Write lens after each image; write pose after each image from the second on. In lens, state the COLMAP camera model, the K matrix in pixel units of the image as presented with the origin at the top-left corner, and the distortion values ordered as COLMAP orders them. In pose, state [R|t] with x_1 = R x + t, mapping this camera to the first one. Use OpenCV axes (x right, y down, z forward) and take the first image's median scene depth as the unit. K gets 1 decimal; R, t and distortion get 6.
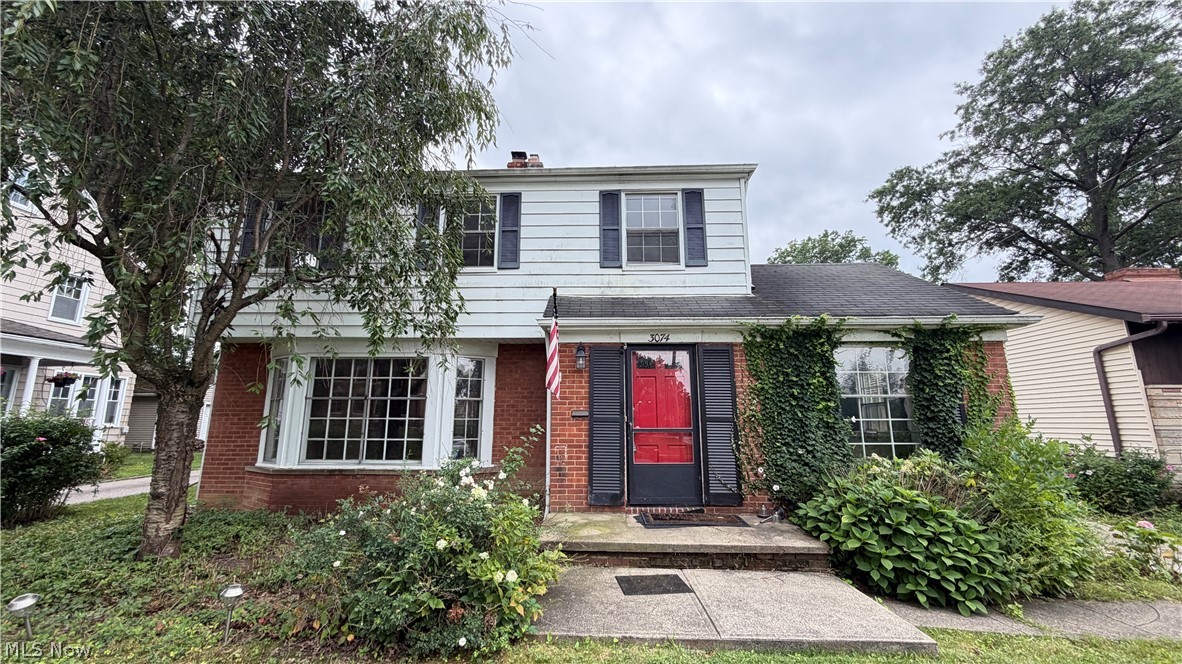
lens RADIAL K [[470.3, 0, 590.8], [0, 470.3, 333.6], [0, 0, 1]] dist [0.000342, 0.000065]
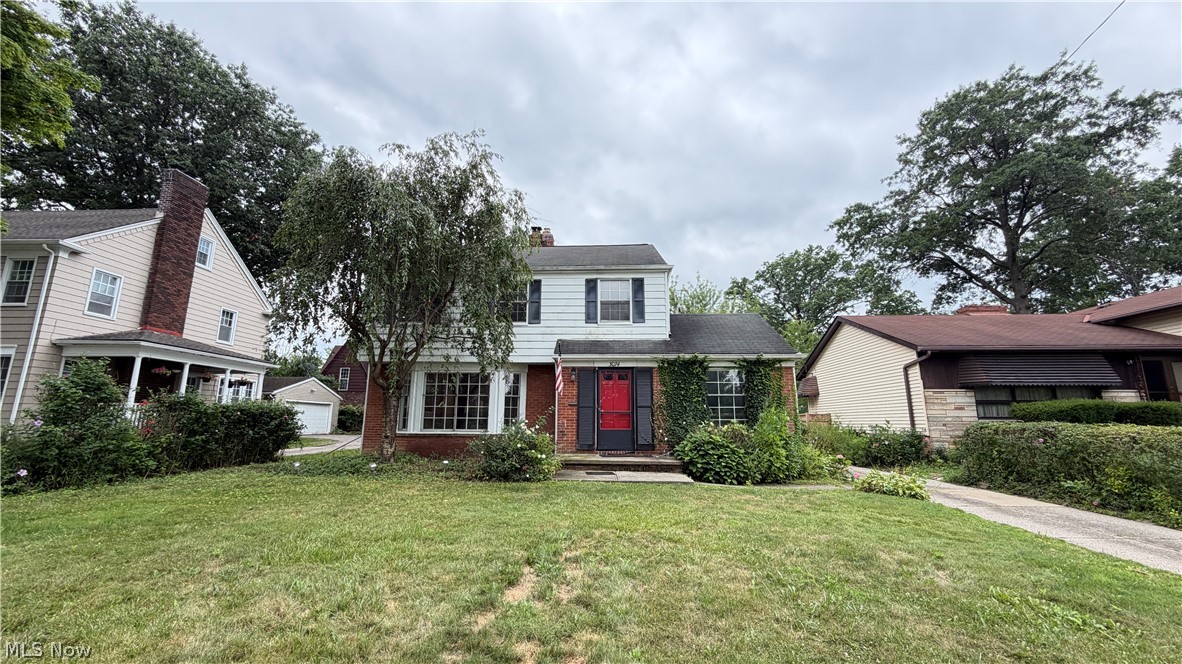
lens RADIAL K [[470.3, 0, 589.8], [0, 470.3, 329.8], [0, 0, 1]] dist [0.000342, 0.000065]
pose [[0.999812, 0.001126, -0.019340, 0.071904], [-0.001304, 0.999957, -0.009208, -0.098946], [0.019329, 0.009231, 0.999771, -0.801945]]
